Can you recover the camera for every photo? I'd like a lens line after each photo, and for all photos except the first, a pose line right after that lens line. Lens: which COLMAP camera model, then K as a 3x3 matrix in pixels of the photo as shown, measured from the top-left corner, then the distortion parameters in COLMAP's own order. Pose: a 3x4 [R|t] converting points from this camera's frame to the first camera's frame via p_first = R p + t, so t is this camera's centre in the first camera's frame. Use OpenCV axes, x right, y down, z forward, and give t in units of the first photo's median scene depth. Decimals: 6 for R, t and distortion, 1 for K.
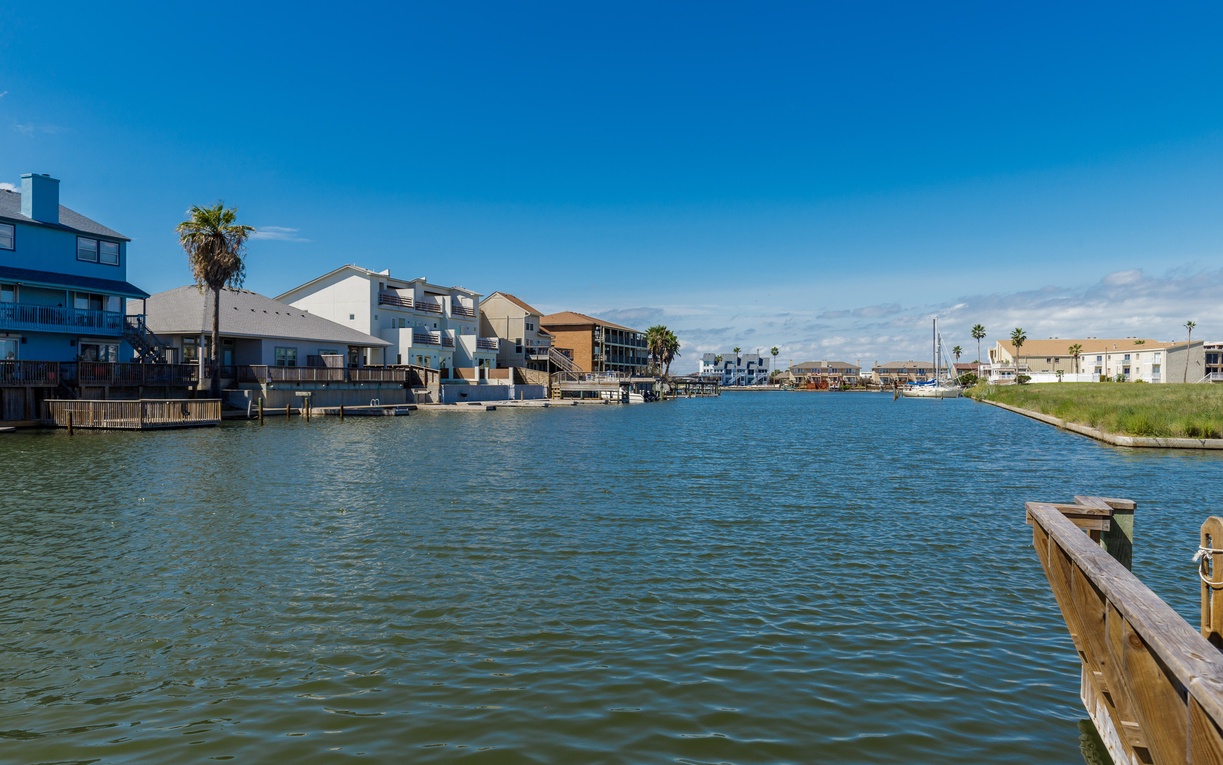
lens RADIAL K [[864.0, 0, 599.4], [0, 864.0, 379.8], [0, 0, 1]] dist [-0.006549, 0.009462]
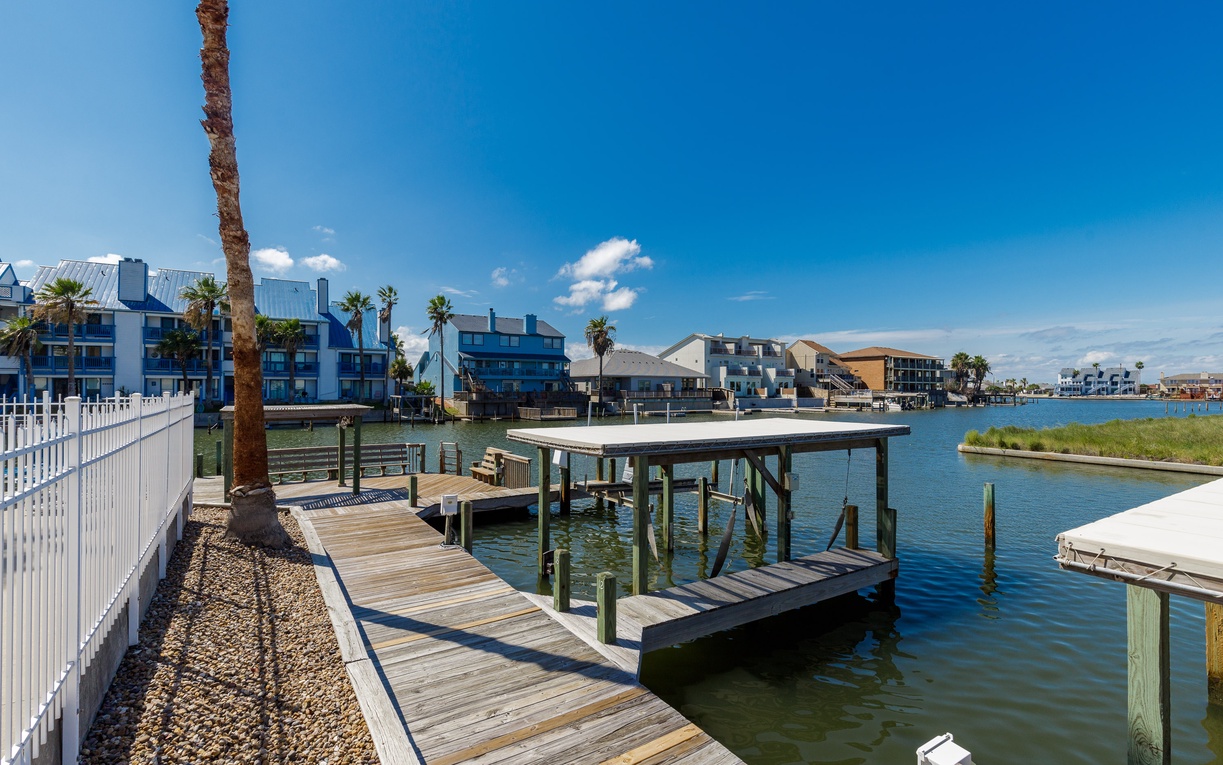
lens RADIAL K [[562.1, 0, 589.4], [0, 562.1, 383.2], [0, 0, 1]] dist [0.005676, -0.000535]
pose [[0.774781, -0.010718, -0.632138, 0.254806], [0.005521, 0.999933, -0.010186, -0.013116], [0.632205, 0.004402, 0.774789, -0.069111]]
